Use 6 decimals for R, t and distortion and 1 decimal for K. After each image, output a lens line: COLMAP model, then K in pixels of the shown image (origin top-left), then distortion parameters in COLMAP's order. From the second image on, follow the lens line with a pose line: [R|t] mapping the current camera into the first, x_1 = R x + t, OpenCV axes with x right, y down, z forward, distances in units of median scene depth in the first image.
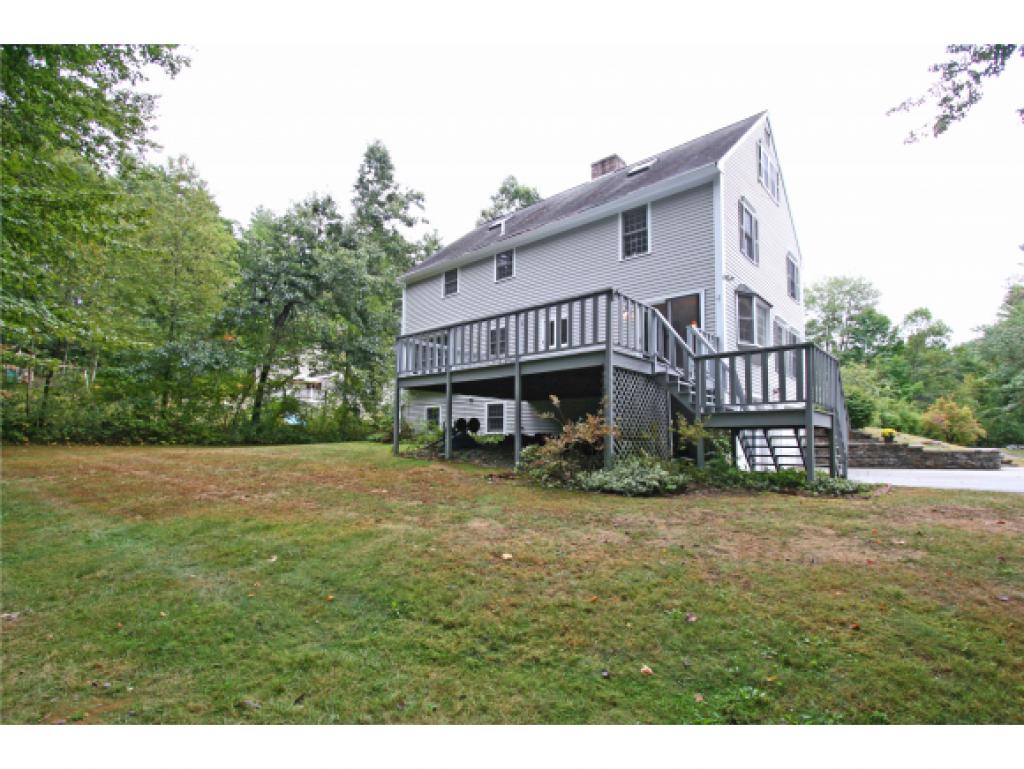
lens RADIAL K [[477.9, 0, 510.1], [0, 477.9, 391.2], [0, 0, 1]] dist [-0.014489, -0.000125]
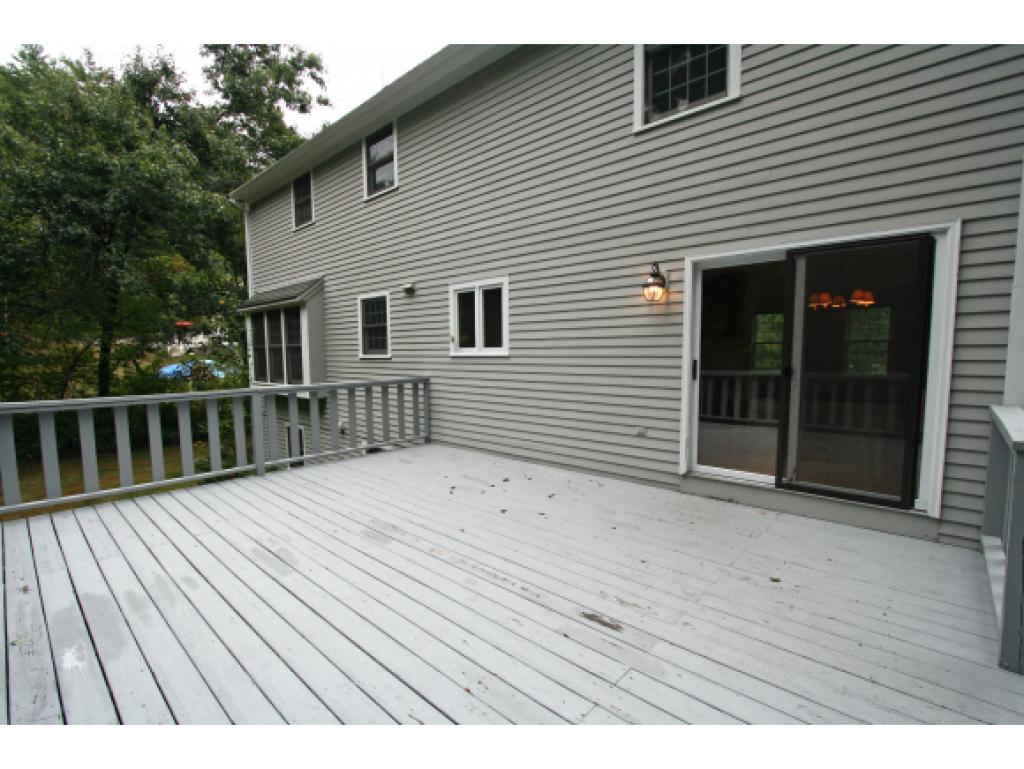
lens RADIAL K [[477.9, 0, 510.1], [0, 477.9, 391.2], [0, 0, 1]] dist [-0.014489, -0.000125]
pose [[0.999061, -0.037658, 0.021439, 0.068812], [0.033379, 0.984281, 0.173427, -0.083194], [-0.027633, -0.172548, 0.984613, 0.348315]]
